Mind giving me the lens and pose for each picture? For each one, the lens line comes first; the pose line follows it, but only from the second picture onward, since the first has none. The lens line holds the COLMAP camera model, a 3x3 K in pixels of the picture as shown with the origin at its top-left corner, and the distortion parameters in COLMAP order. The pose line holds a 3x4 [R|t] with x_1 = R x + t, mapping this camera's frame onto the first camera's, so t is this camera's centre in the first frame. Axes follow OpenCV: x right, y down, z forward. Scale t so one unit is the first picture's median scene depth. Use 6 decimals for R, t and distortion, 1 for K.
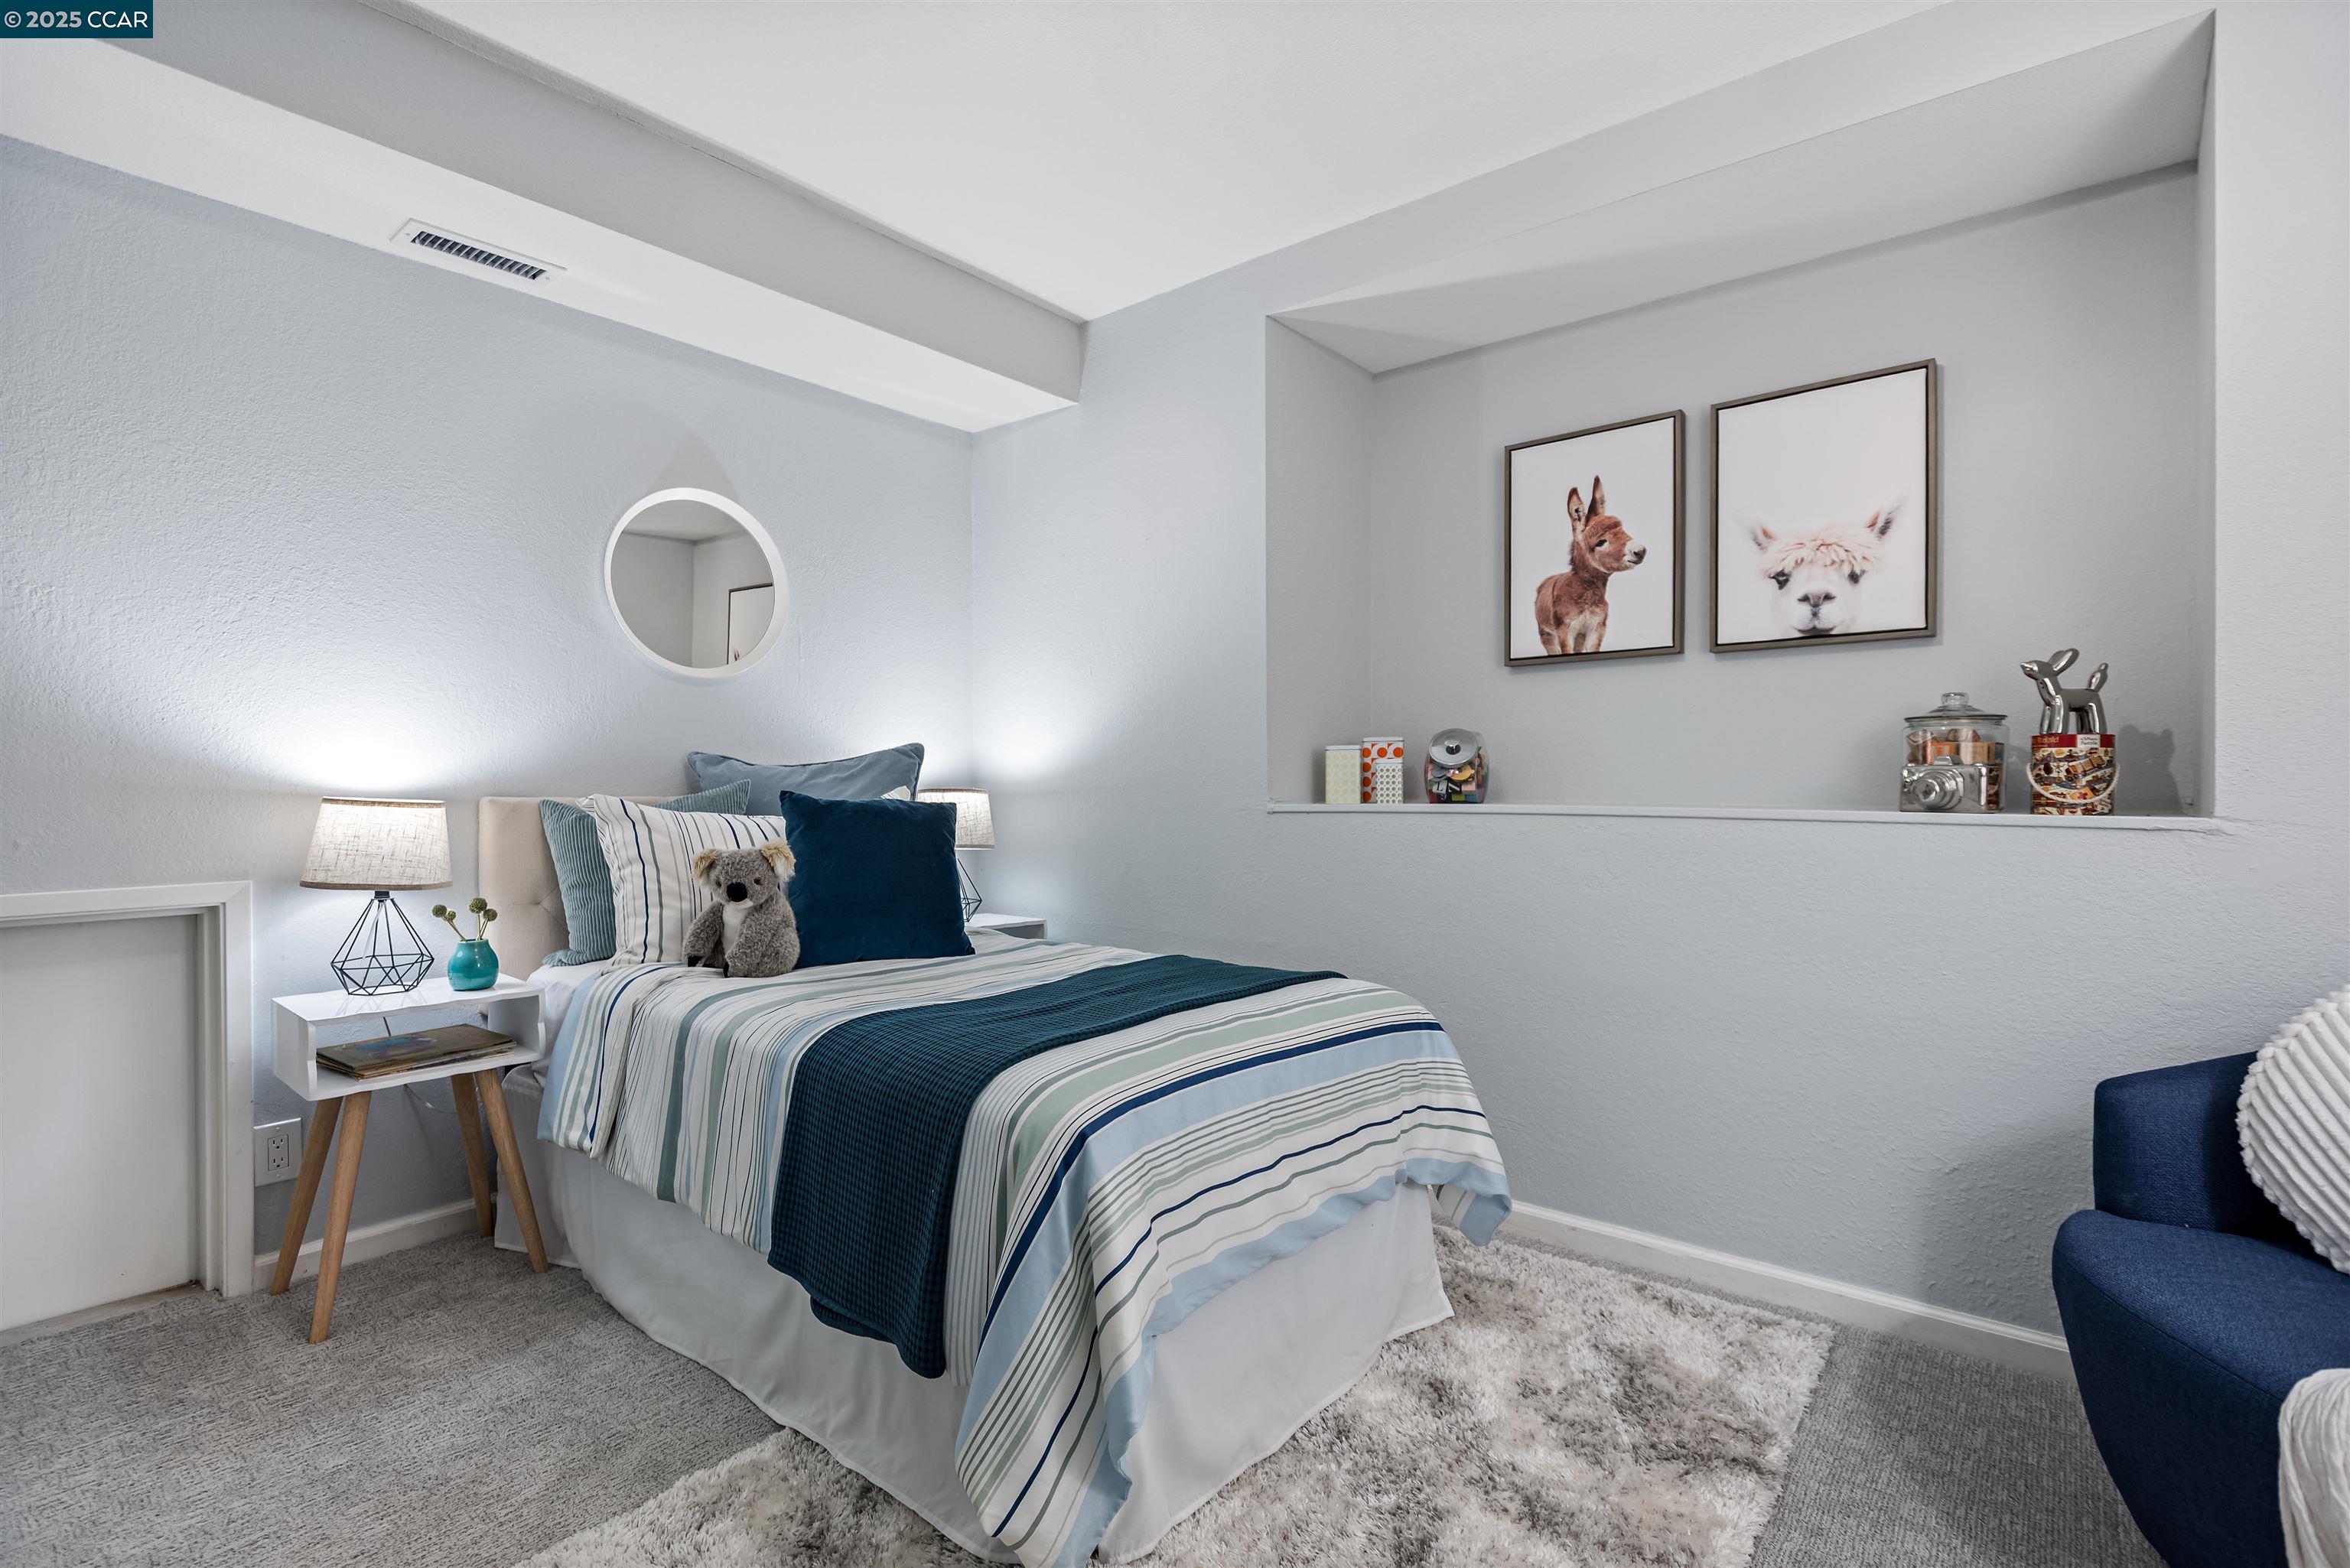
lens RADIAL K [[1089.5, 0, 1175.0], [0, 1089.5, 784.0], [0, 0, 1]] dist [0.029748, -0.018108]
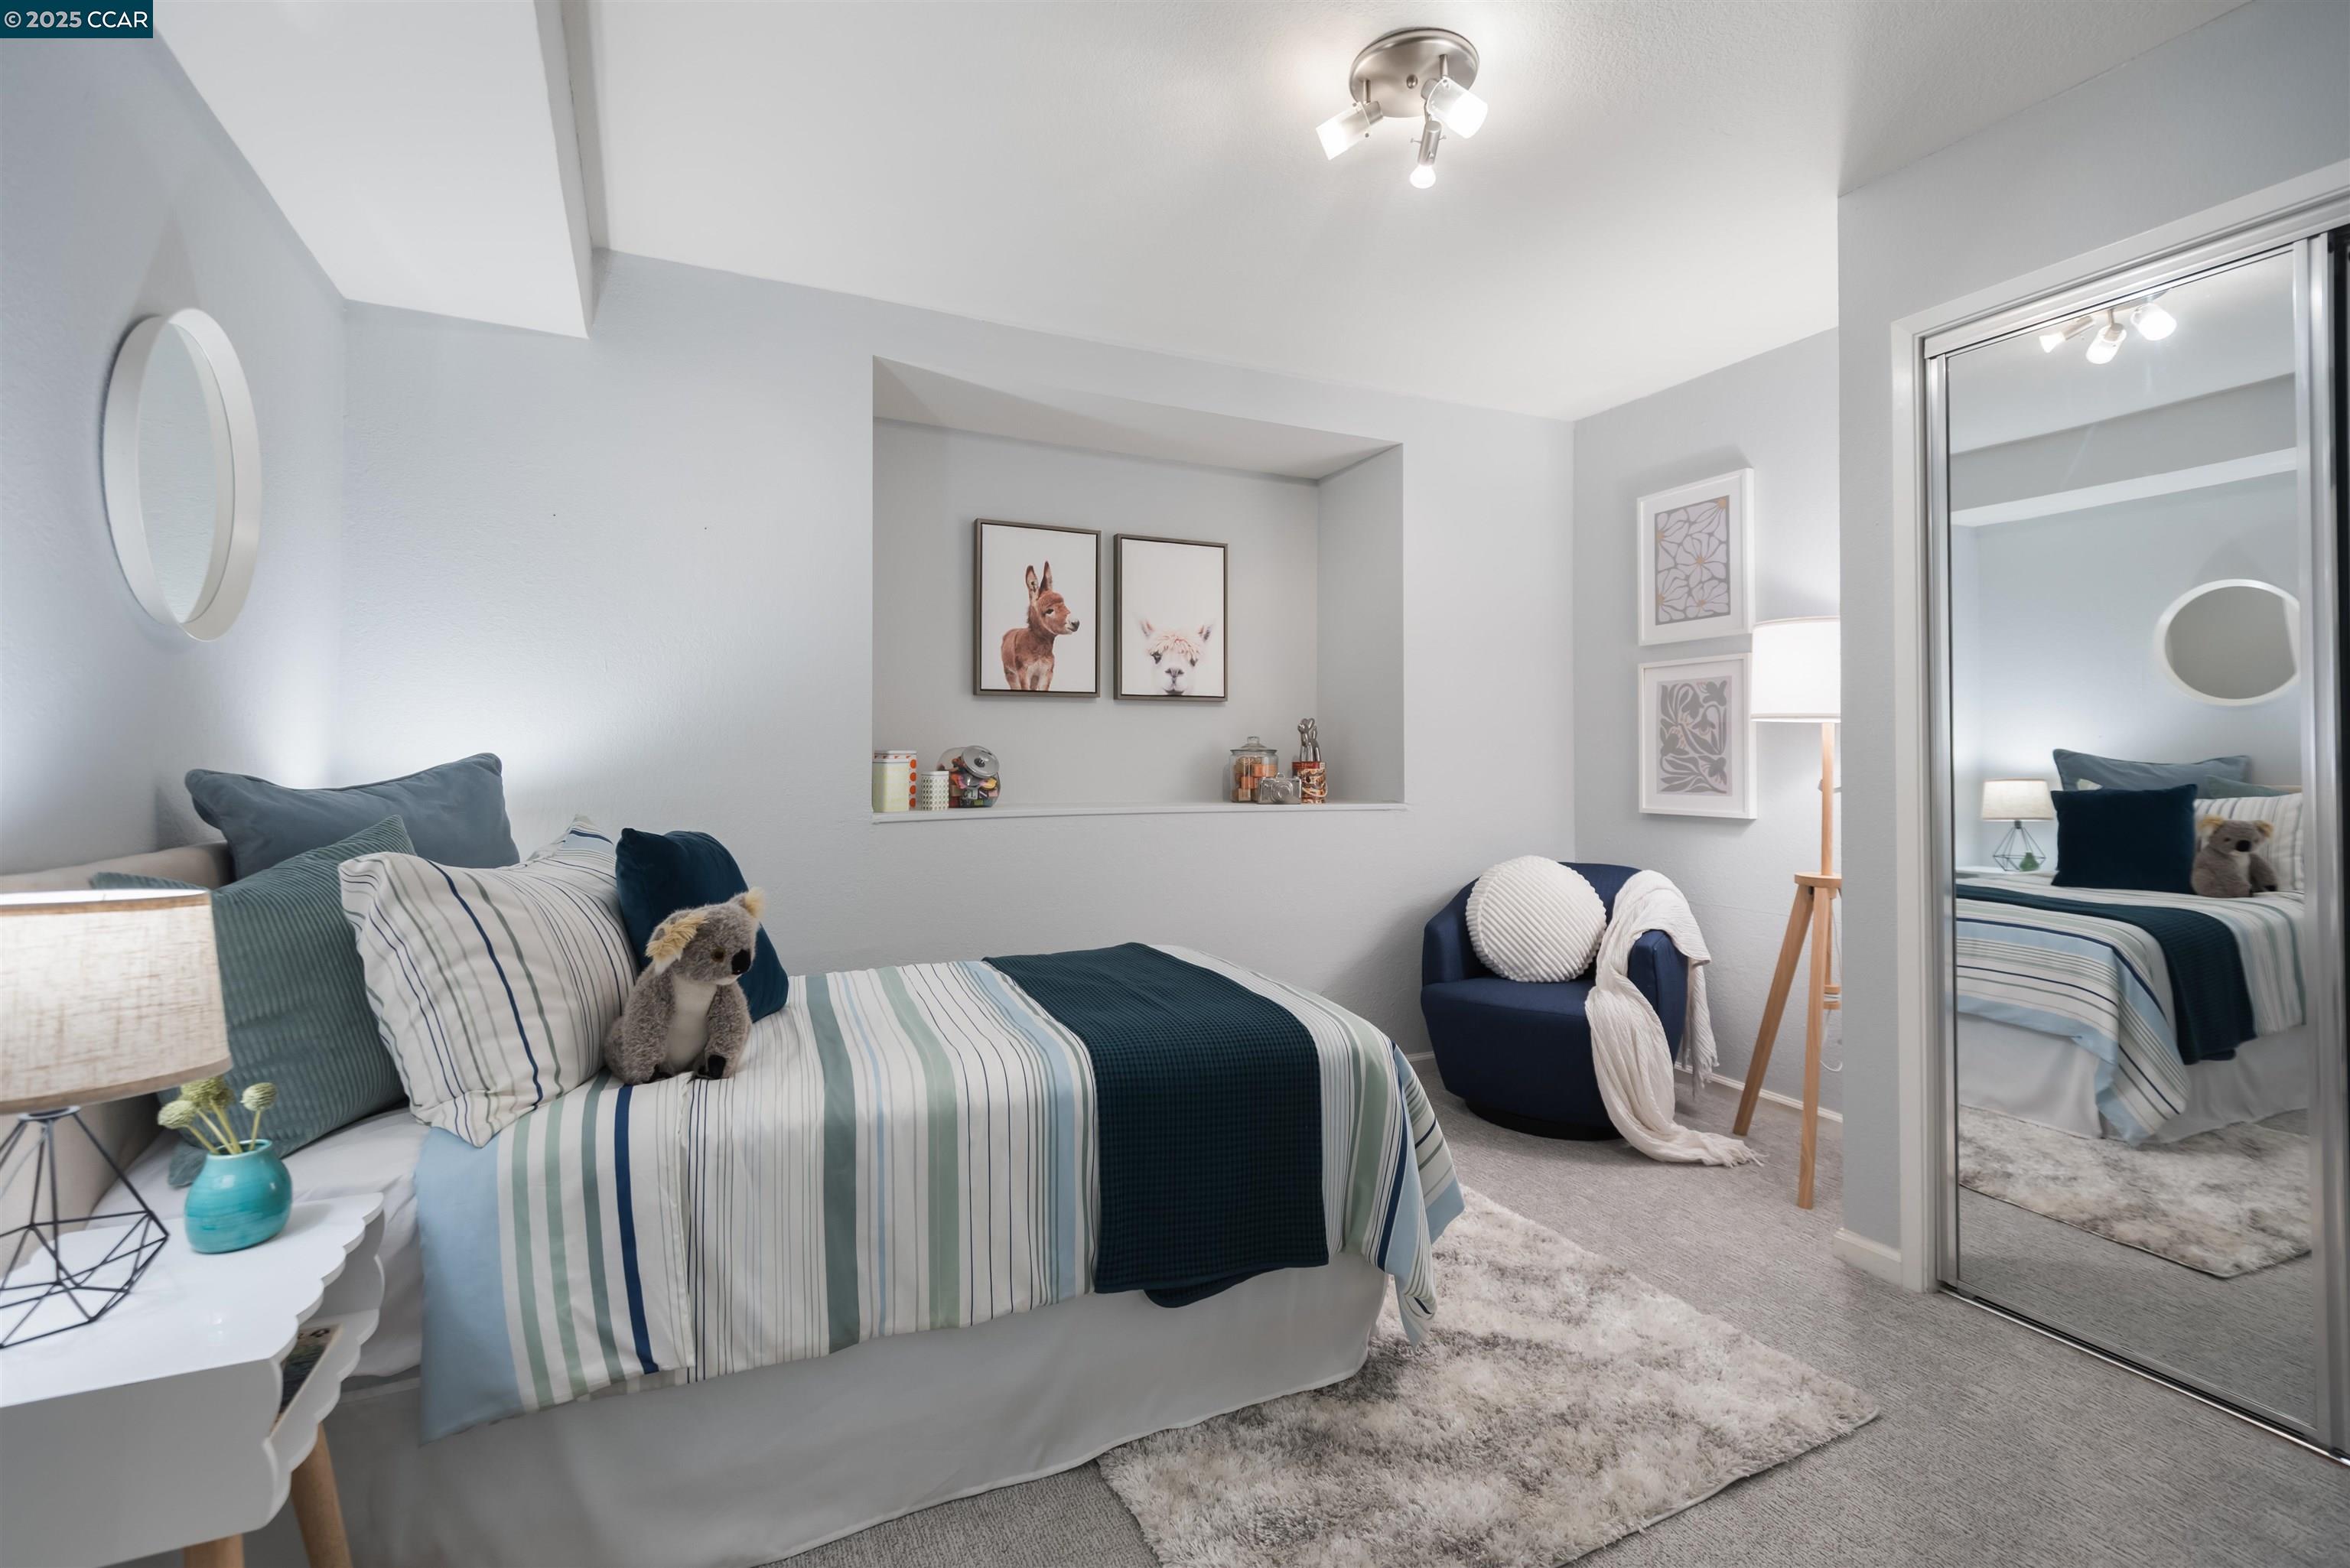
lens RADIAL K [[1058.7, 0, 1164.4], [0, 1058.7, 735.3], [0, 0, 1]] dist [0.002504, 0.000073]
pose [[0.430054, 0.022447, 0.902524, -0.743832], [0.001677, 0.999669, -0.025662, -0.033036], [-0.902802, 0.012550, 0.429874, 0.314707]]
